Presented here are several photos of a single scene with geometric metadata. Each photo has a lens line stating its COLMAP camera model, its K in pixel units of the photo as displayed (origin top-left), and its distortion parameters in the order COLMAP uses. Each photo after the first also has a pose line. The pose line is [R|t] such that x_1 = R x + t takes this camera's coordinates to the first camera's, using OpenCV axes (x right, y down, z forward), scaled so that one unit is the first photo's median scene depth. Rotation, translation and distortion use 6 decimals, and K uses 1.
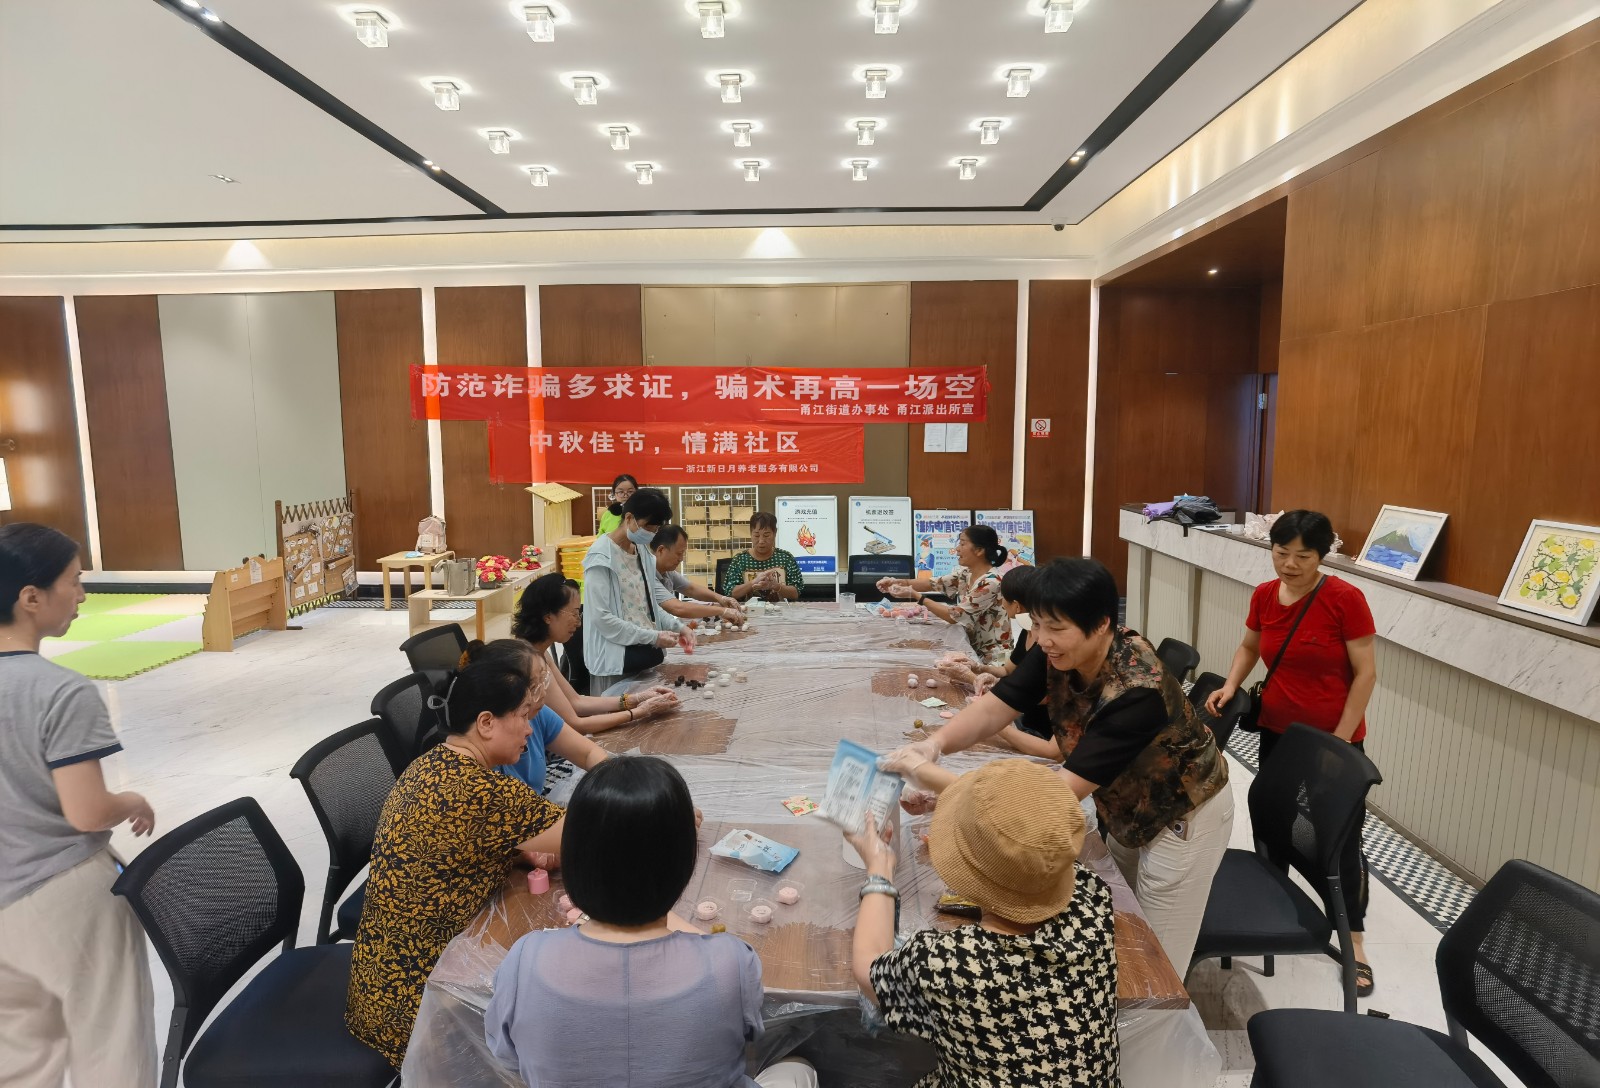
lens RADIAL K [[854.4, 0, 766.0], [0, 854.4, 499.8], [0, 0, 1]] dist [-0.082975, 0.043453]
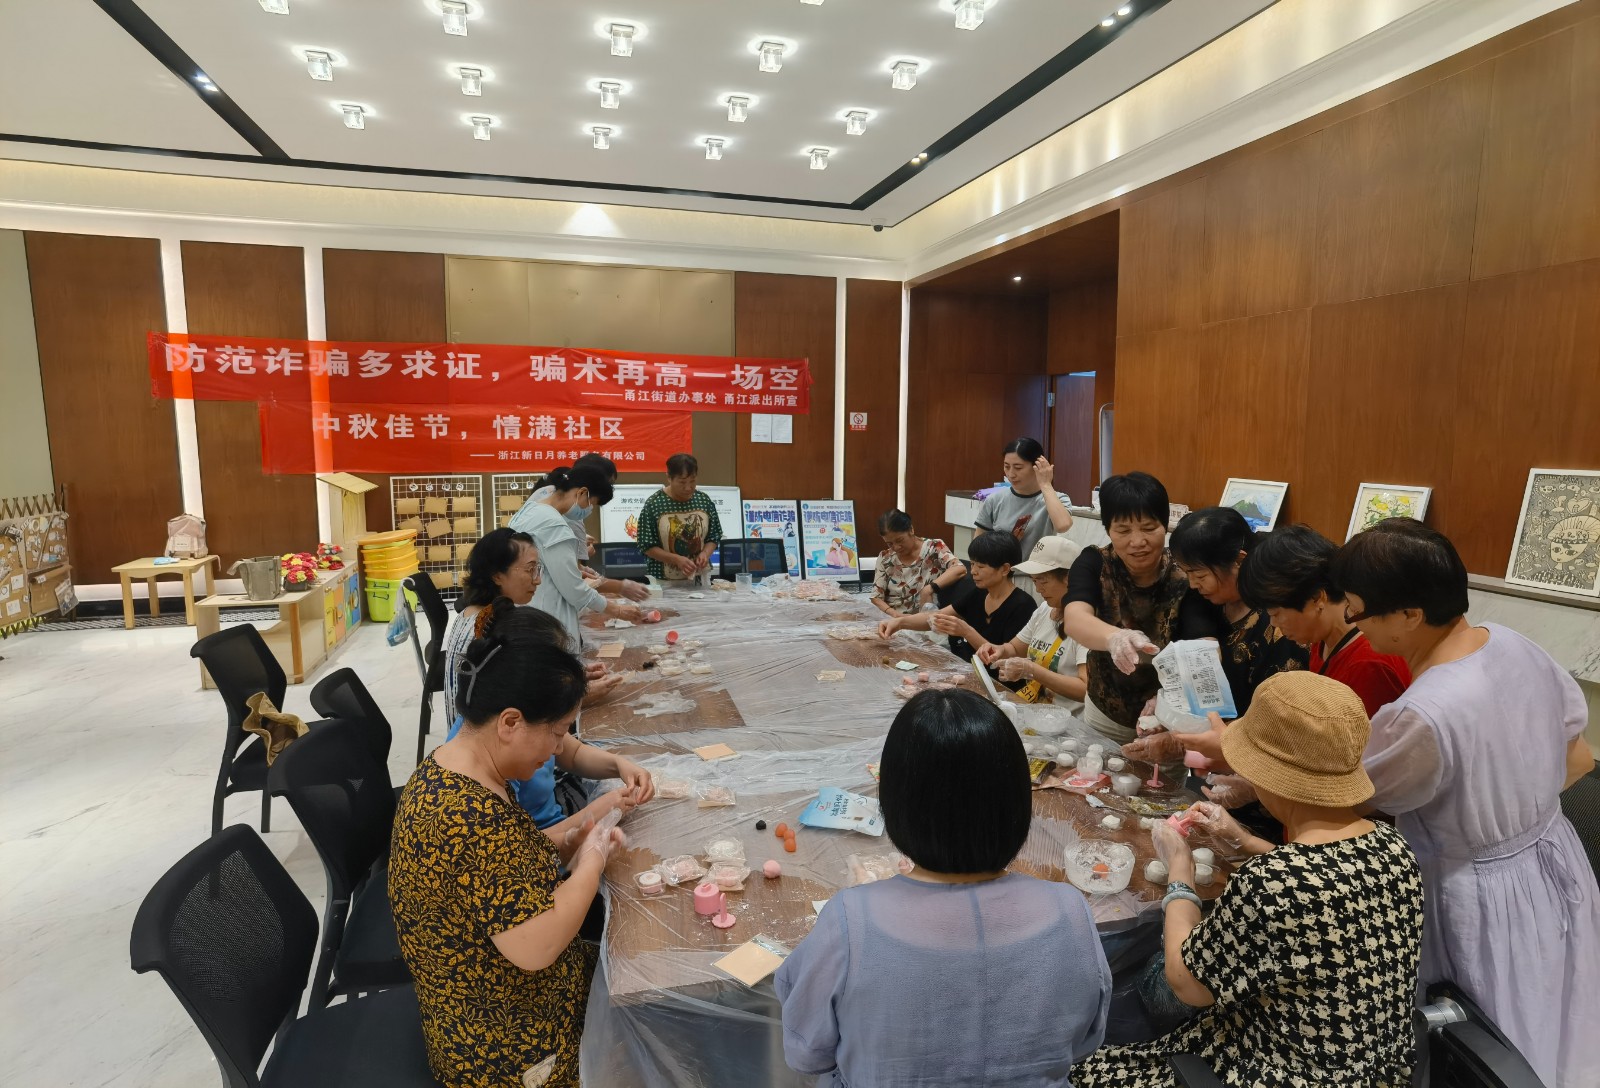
lens RADIAL K [[854.4, 0, 766.0], [0, 854.4, 499.8], [0, 0, 1]] dist [-0.082975, 0.043453]
pose [[0.948636, -0.009319, 0.316233, -0.115070], [0.012253, 0.999898, -0.007292, 0.018679], [-0.316132, 0.010792, 0.948654, 0.046943]]
